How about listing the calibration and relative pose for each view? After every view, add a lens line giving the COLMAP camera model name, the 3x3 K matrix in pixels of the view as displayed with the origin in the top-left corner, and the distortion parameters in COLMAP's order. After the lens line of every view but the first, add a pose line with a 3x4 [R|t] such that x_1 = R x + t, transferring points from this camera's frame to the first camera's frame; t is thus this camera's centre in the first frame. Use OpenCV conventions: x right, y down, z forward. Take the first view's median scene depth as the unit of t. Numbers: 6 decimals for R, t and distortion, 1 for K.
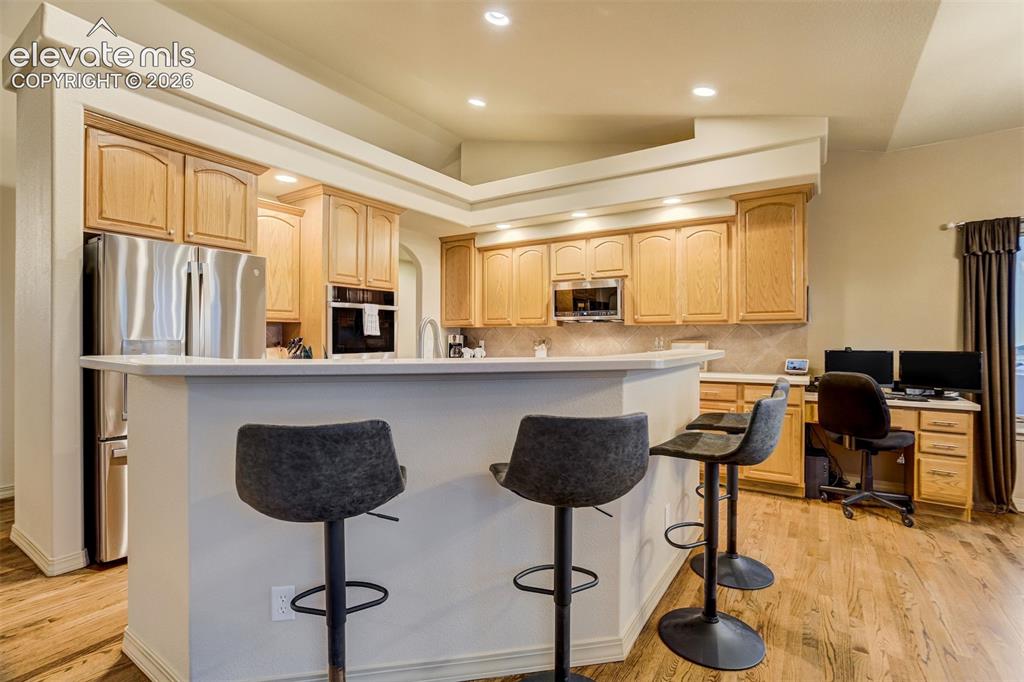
lens RADIAL K [[482.5, 0, 507.5], [0, 482.5, 341.5], [0, 0, 1]] dist [-0.023611, 0.000354]
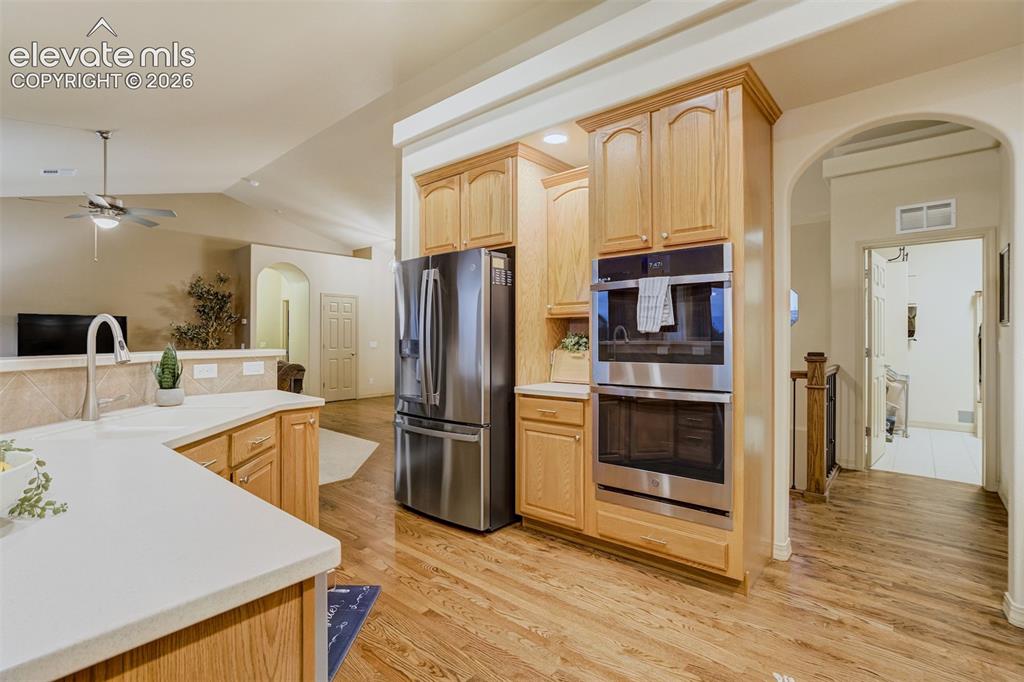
lens RADIAL K [[482.5, 0, 510.4], [0, 482.5, 339.5], [0, 0, 1]] dist [-0.023611, 0.000354]
pose [[-0.141474, 0.002667, -0.989938, 0.319249], [-0.005010, 0.999982, 0.003410, -0.005513], [0.989929, 0.005442, -0.141458, 0.958684]]
